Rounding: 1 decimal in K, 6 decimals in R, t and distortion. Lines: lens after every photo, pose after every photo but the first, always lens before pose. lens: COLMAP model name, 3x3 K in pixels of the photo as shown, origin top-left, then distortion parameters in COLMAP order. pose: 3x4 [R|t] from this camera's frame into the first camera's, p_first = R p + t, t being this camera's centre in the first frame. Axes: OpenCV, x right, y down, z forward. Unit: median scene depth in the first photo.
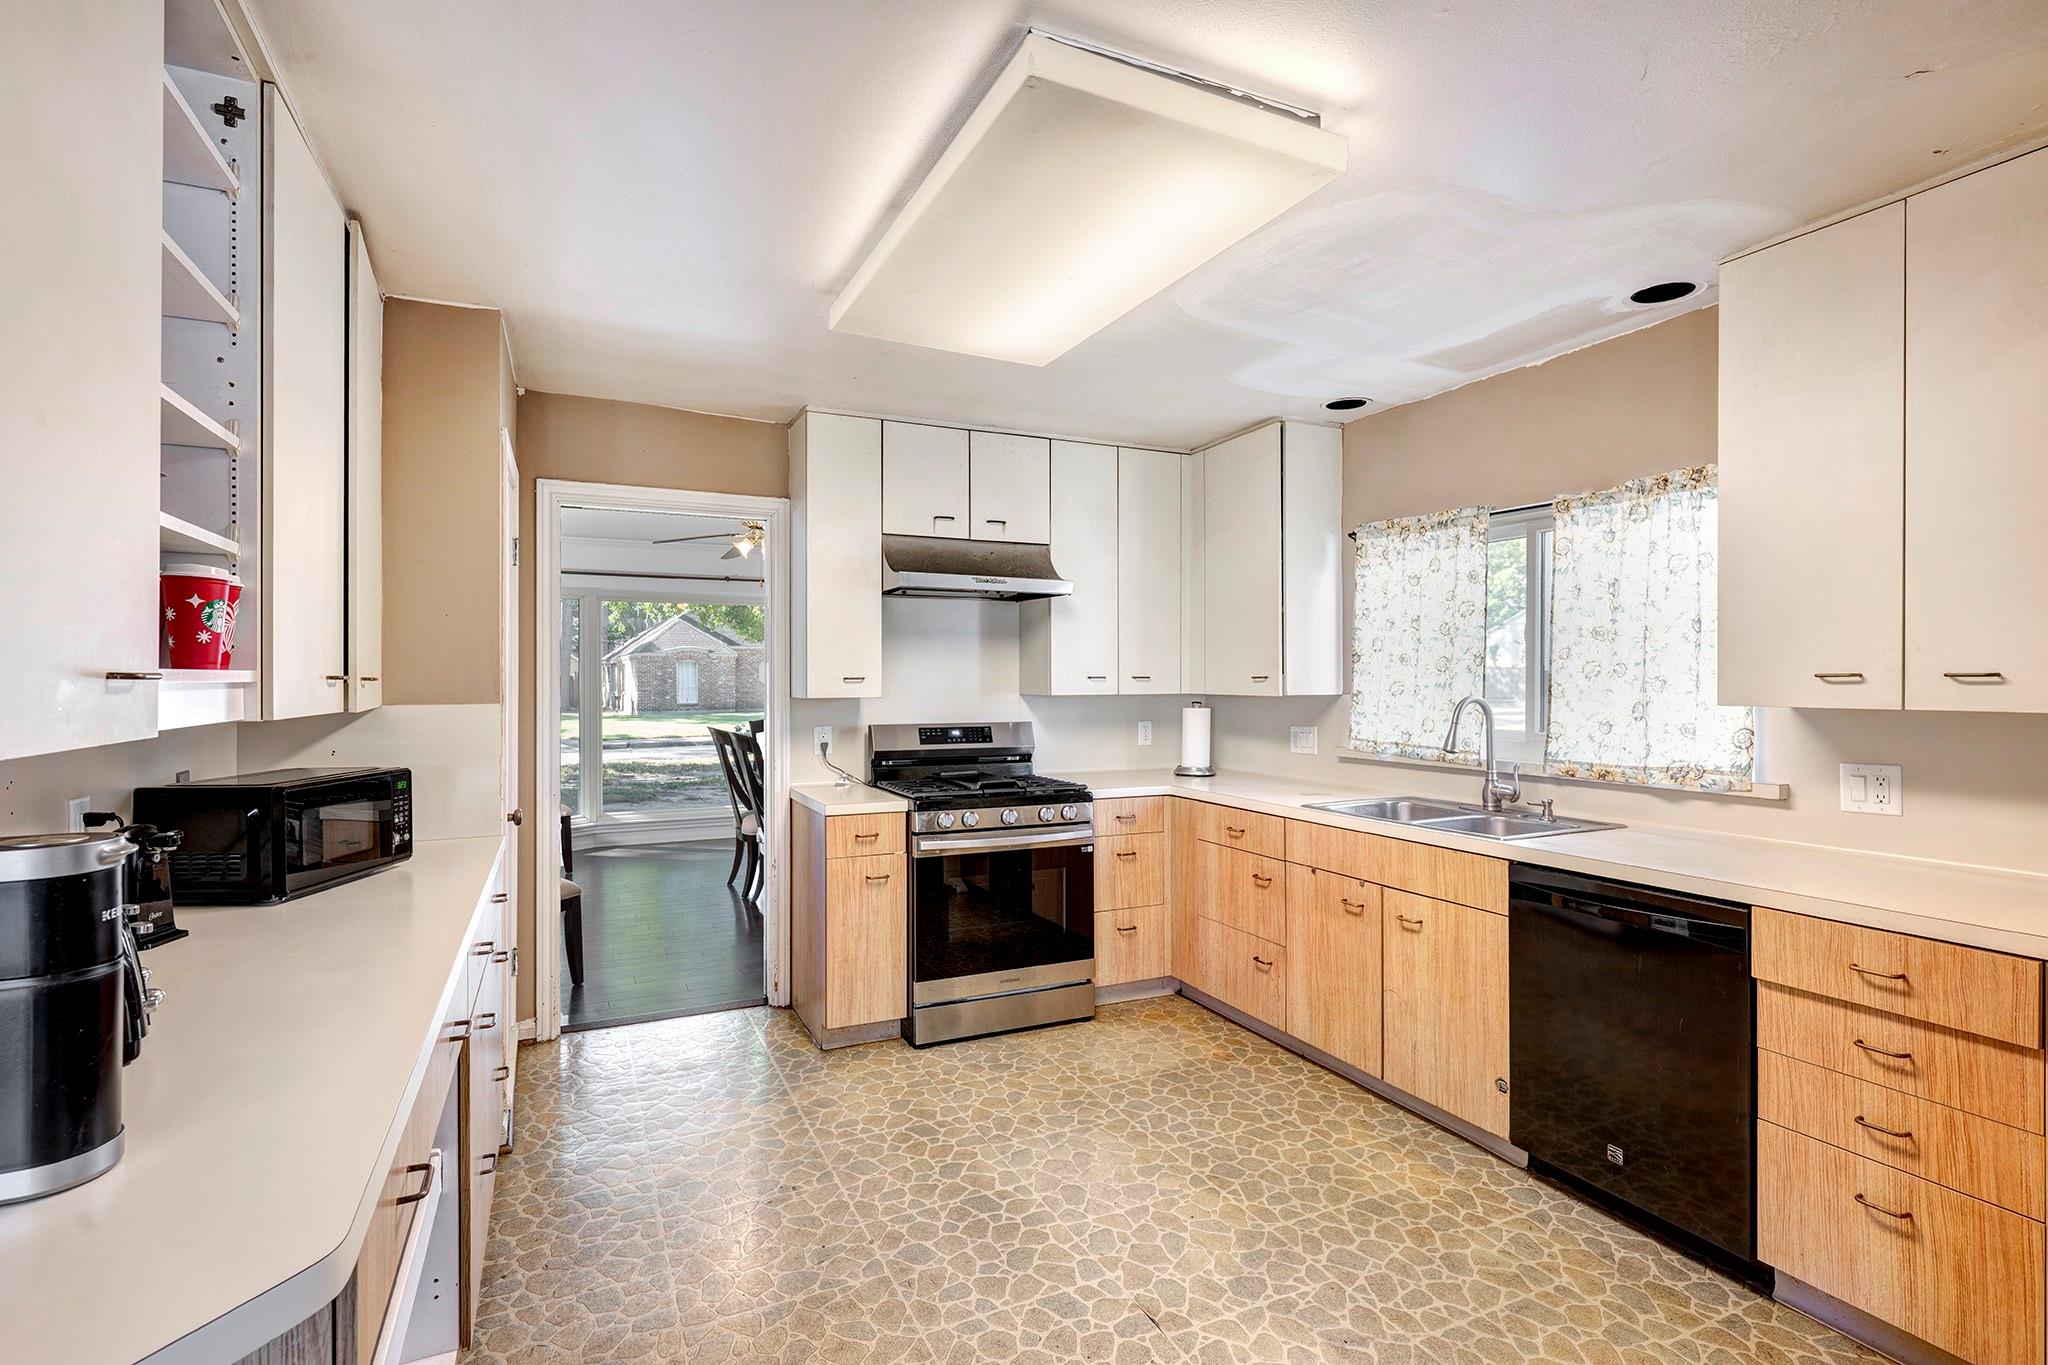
lens RADIAL K [[954.4, 0, 1009.9], [0, 954.4, 675.9], [0, 0, 1]] dist [0.000817, 0.000151]
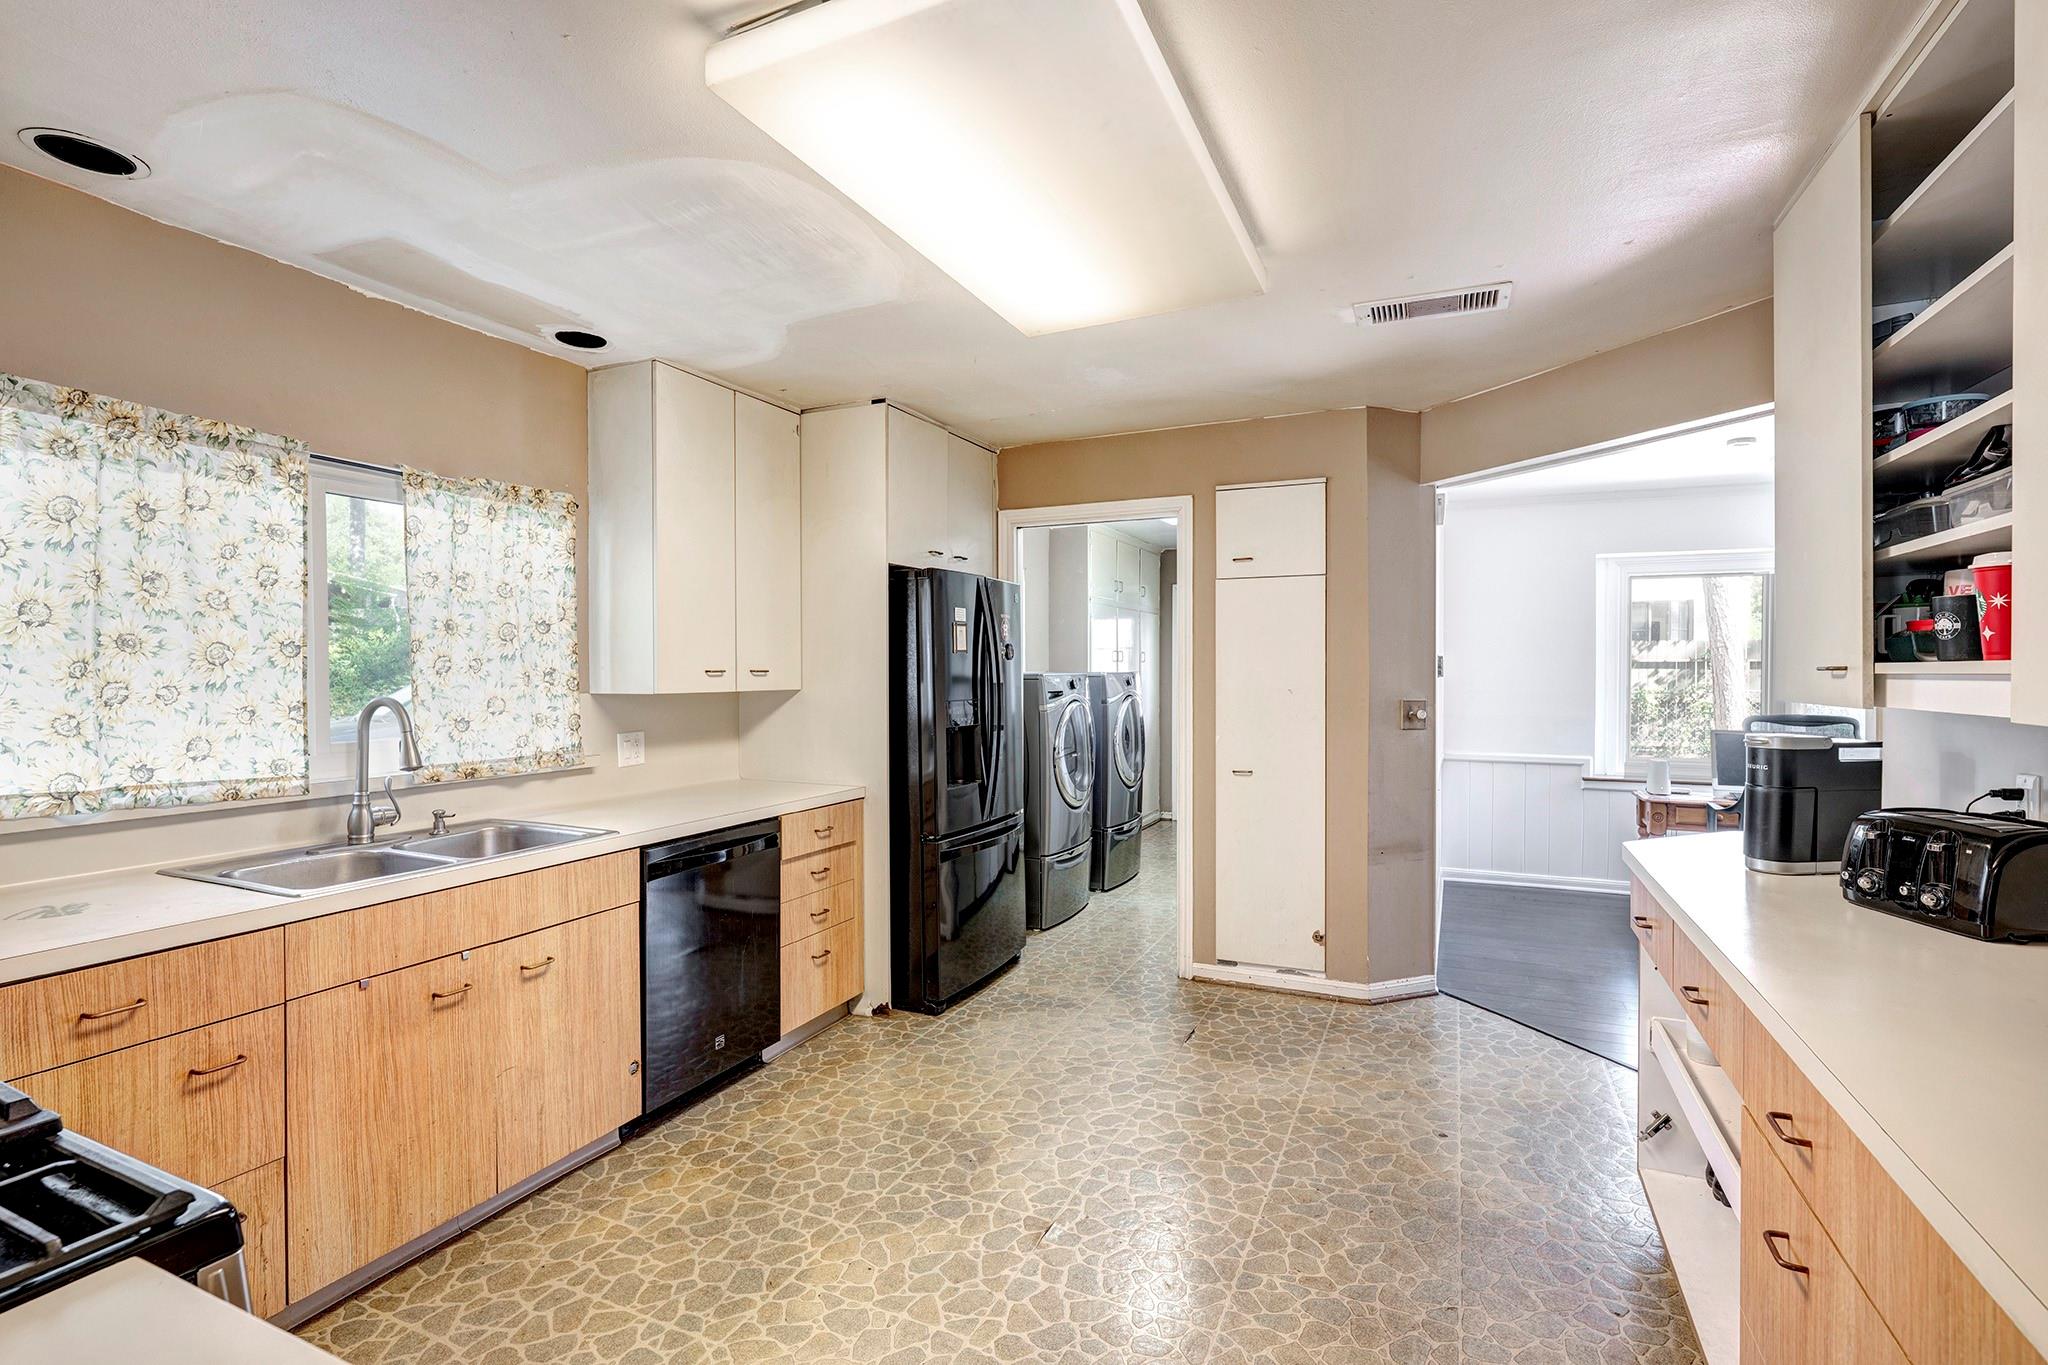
lens RADIAL K [[954.4, 0, 1004.8], [0, 954.4, 680.4], [0, 0, 1]] dist [0.000817, 0.000151]
pose [[-0.635729, -0.004955, 0.771897, -0.540915], [0.002044, 0.999965, 0.008103, 0.002614], [-0.771910, 0.006729, -0.635696, 1.359899]]
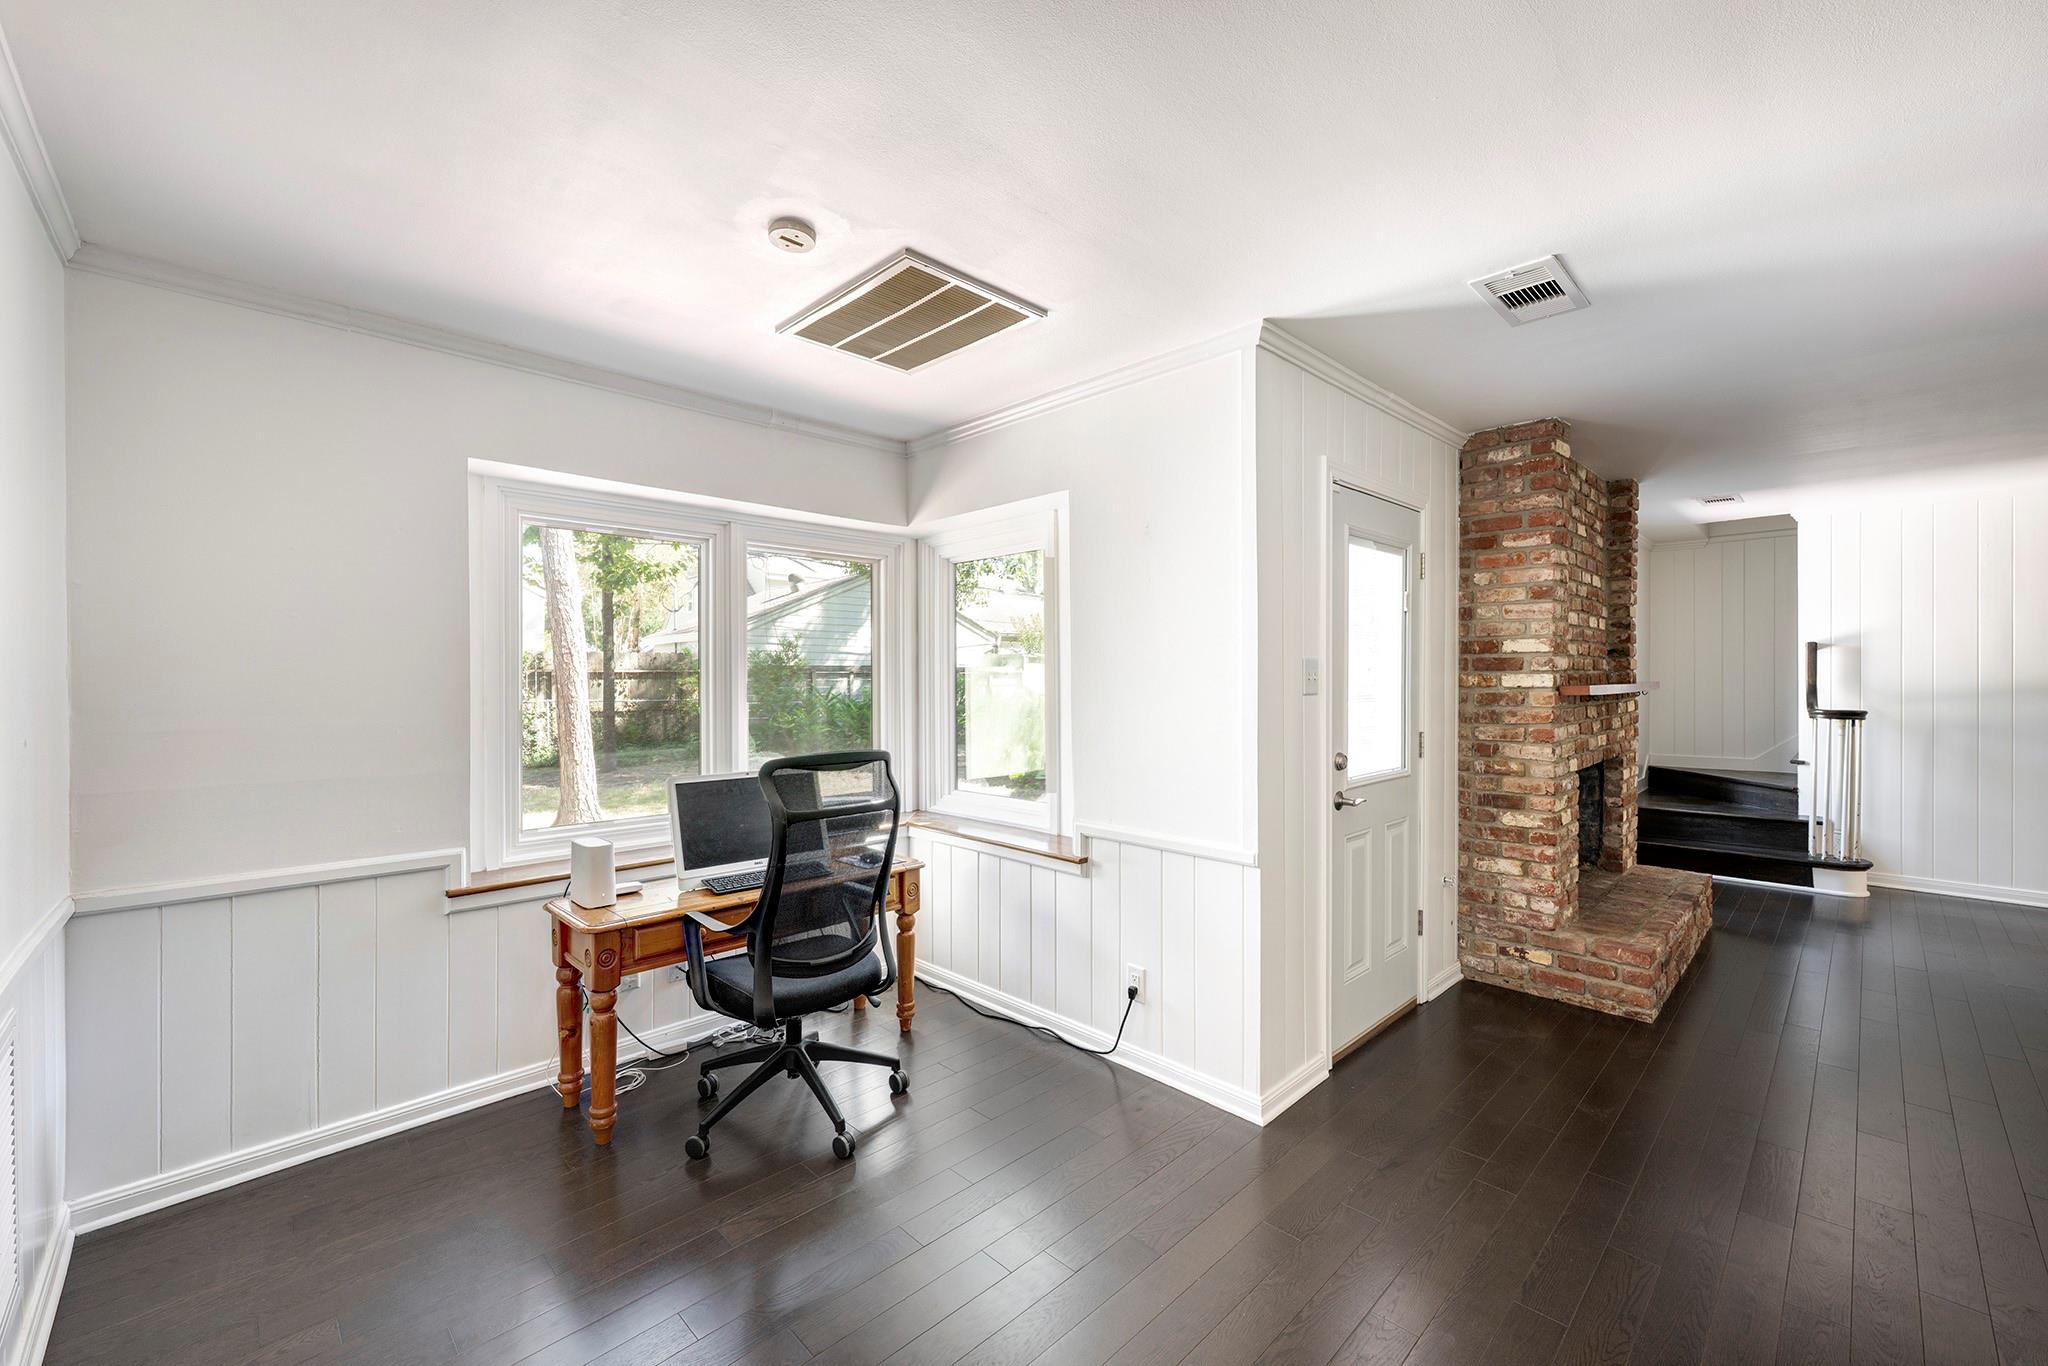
lens RADIAL K [[821.0, 0, 1020.1], [0, 821.0, 680.3], [0, 0, 1]] dist [-0.000892, -0.000141]
pose [[-0.946666, 0.002518, -0.322206, -0.331801], [0.000172, 0.999973, 0.007309, -0.002889], [0.322216, 0.006864, -0.946641, 0.842518]]
